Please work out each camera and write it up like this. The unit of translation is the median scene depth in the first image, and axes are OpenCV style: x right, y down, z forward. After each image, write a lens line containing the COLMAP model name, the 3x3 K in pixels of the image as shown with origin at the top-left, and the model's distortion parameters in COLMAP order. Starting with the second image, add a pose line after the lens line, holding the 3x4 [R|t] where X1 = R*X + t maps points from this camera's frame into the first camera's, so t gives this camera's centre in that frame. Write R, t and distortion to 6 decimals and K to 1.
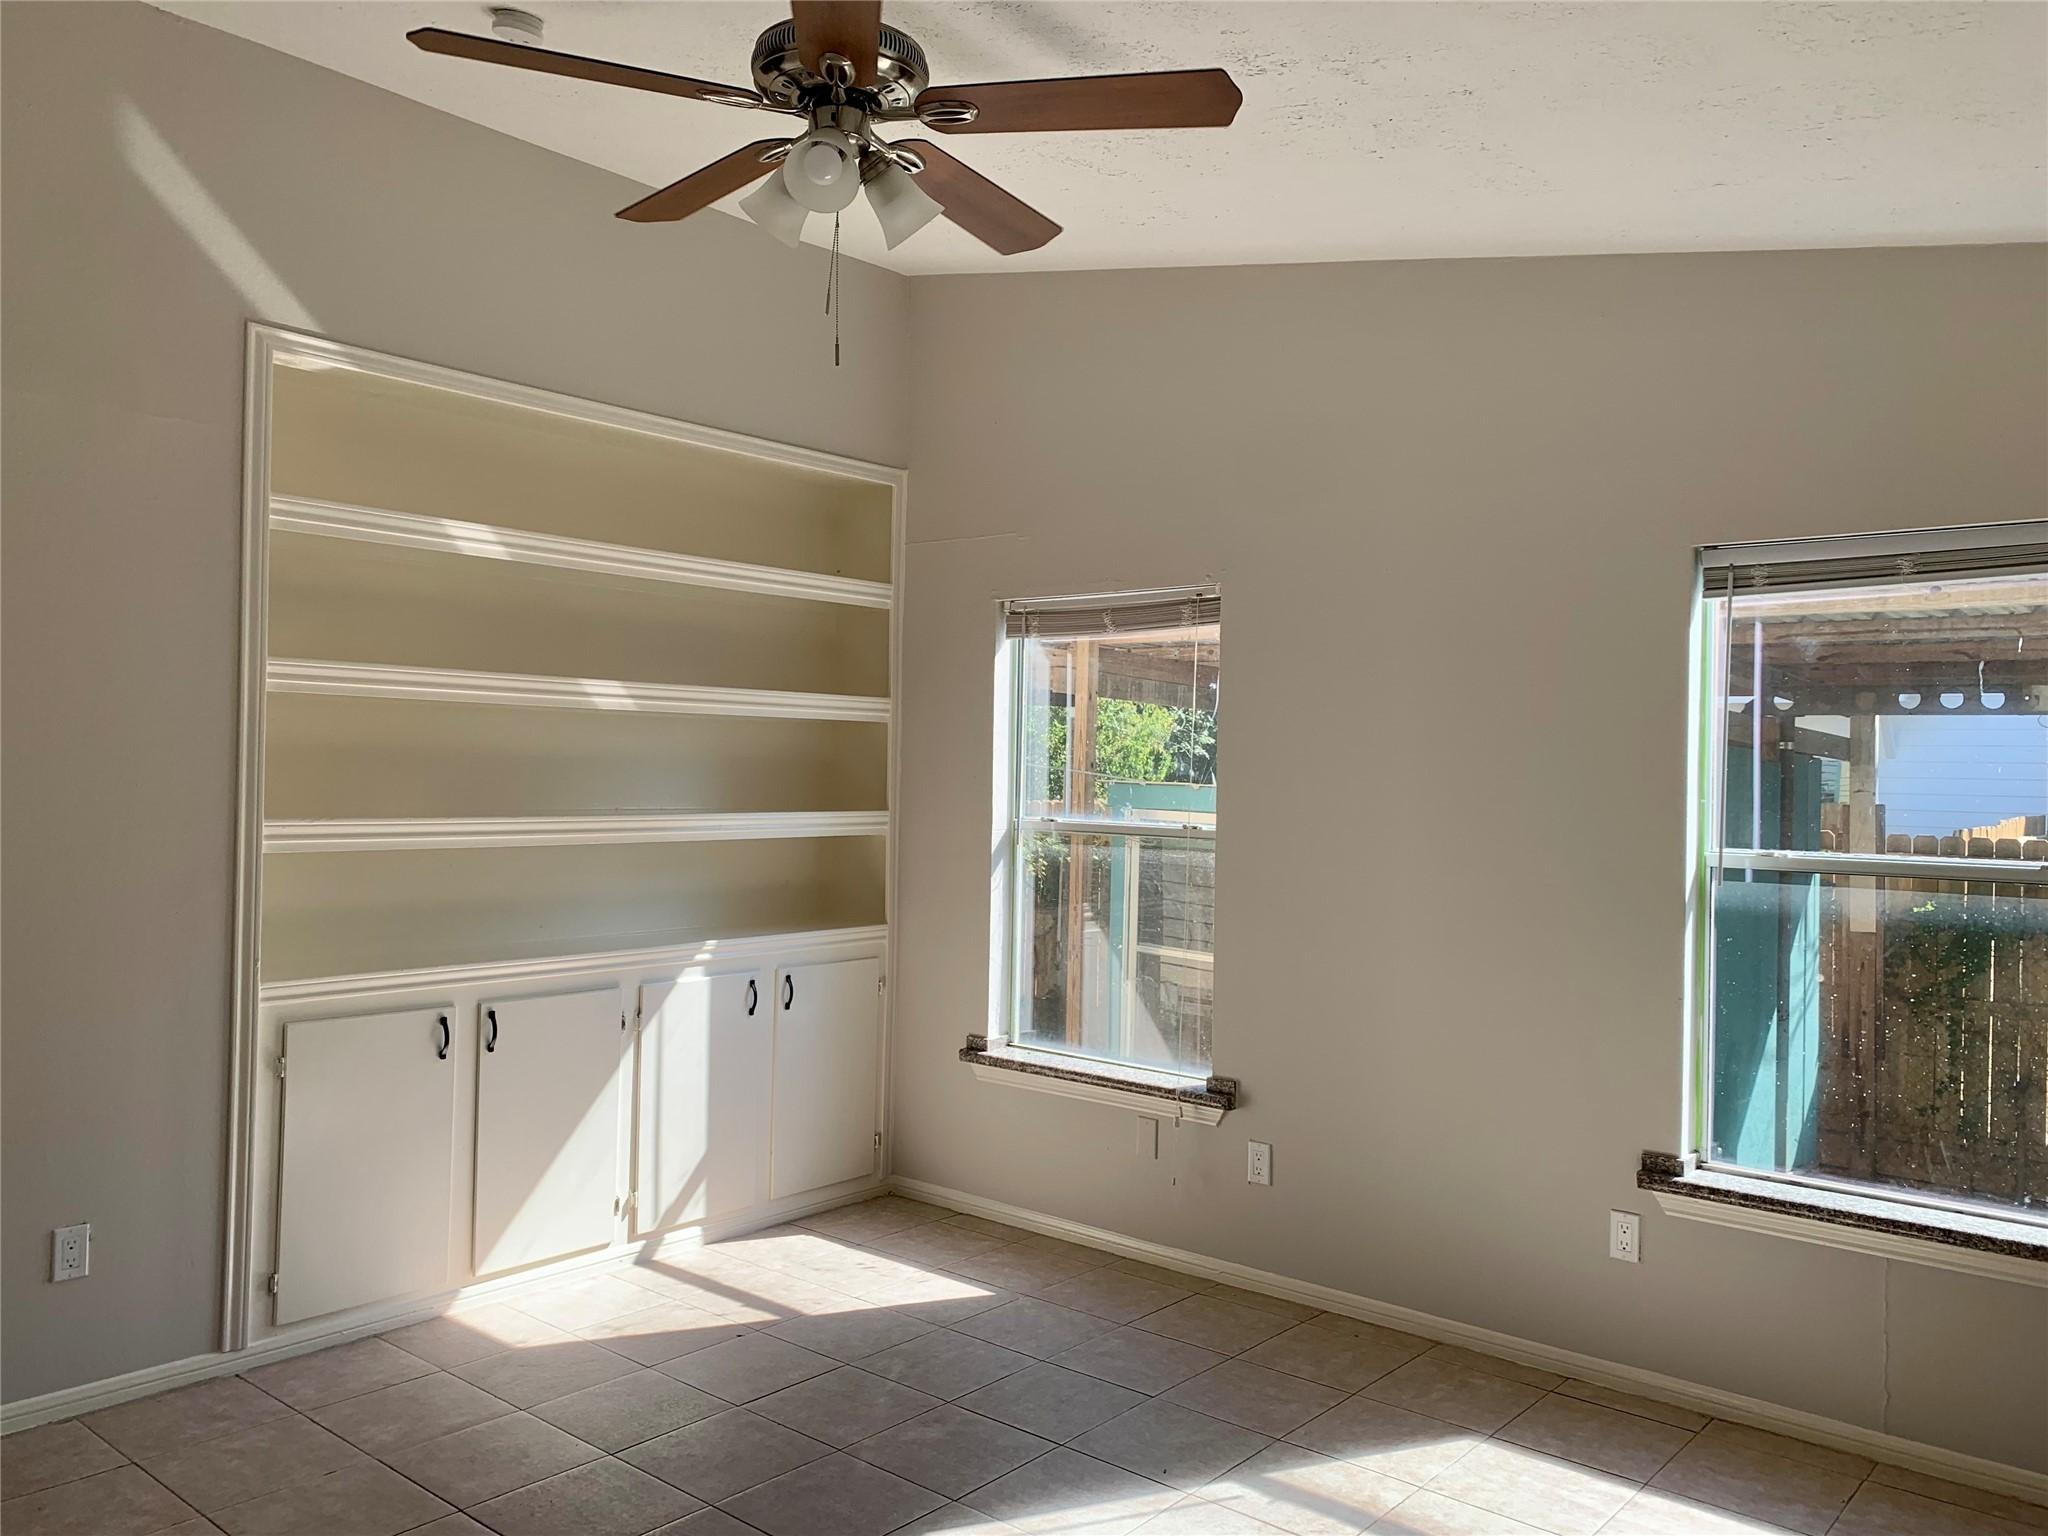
lens RADIAL K [[1551.6, 0, 1057.2], [0, 1551.6, 759.9], [0, 0, 1]] dist [0.077306, -0.003254]
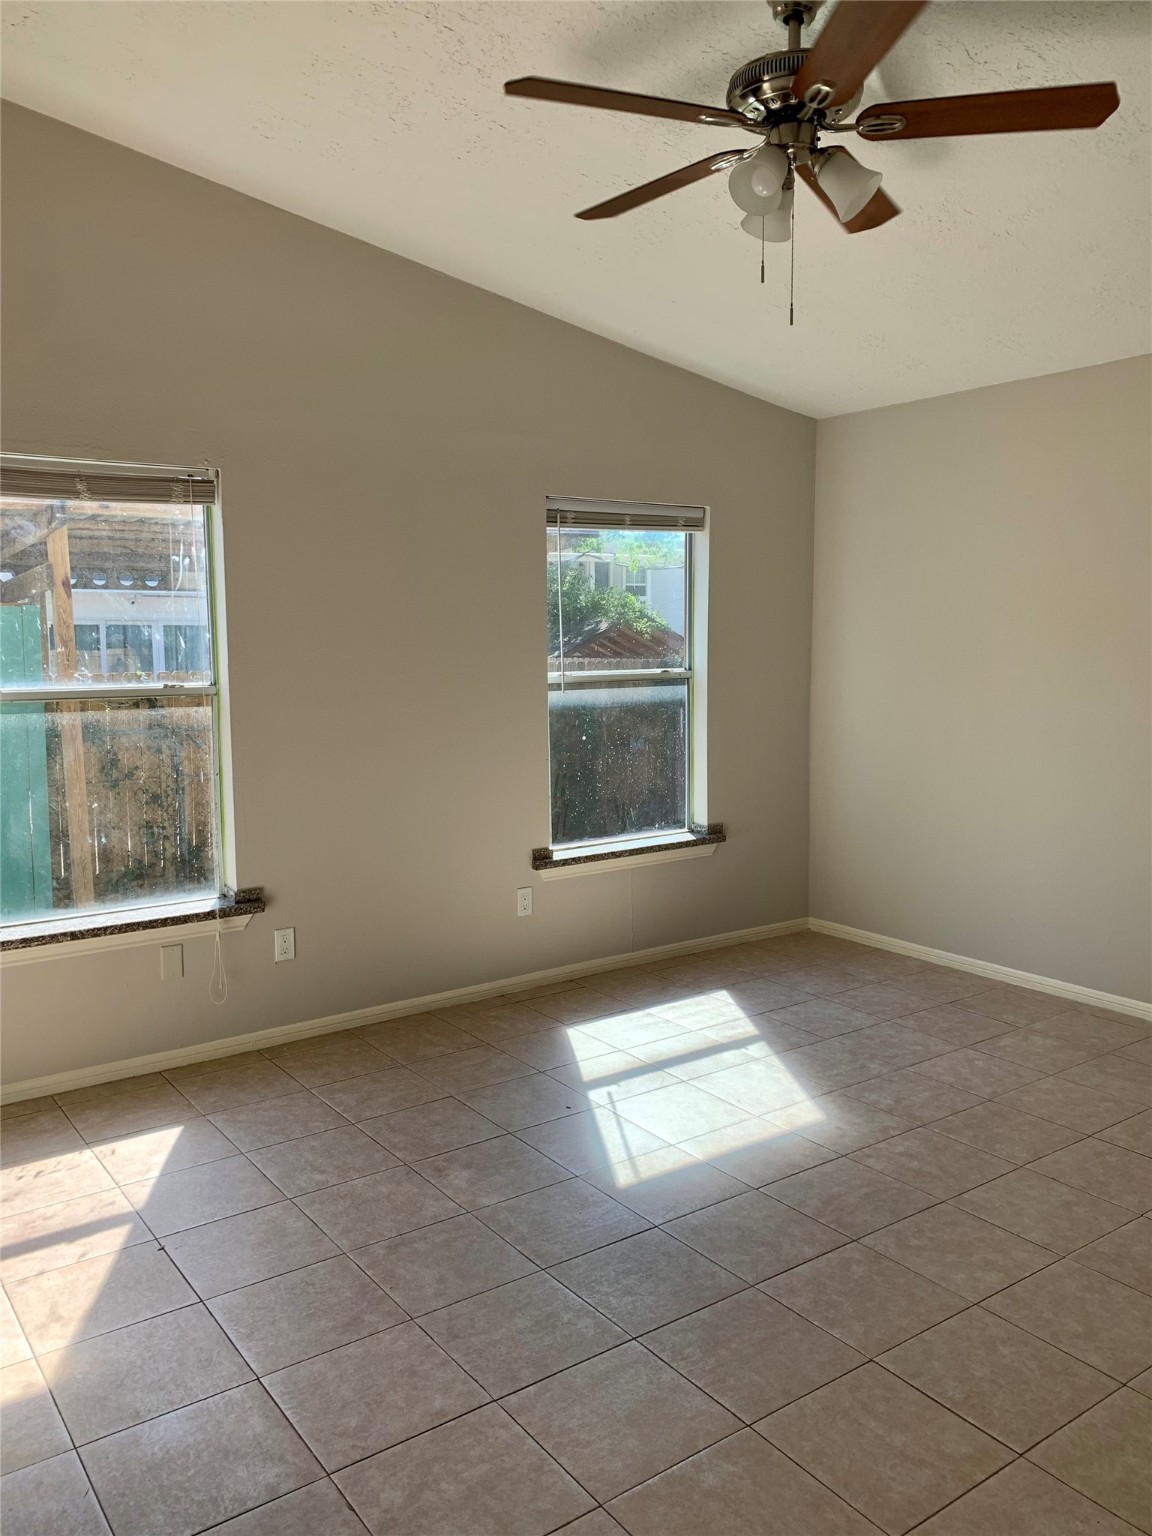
lens RADIAL K [[1178.6, 0, 558.7], [0, 1178.6, 779.5], [0, 0, 1]] dist [0.031925, -0.027209]
pose [[0.258558, -0.137293, 0.956190, -0.722502], [0.003109, 0.989962, 0.141301, -0.010326], [-0.965991, -0.033562, 0.256389, 0.551069]]
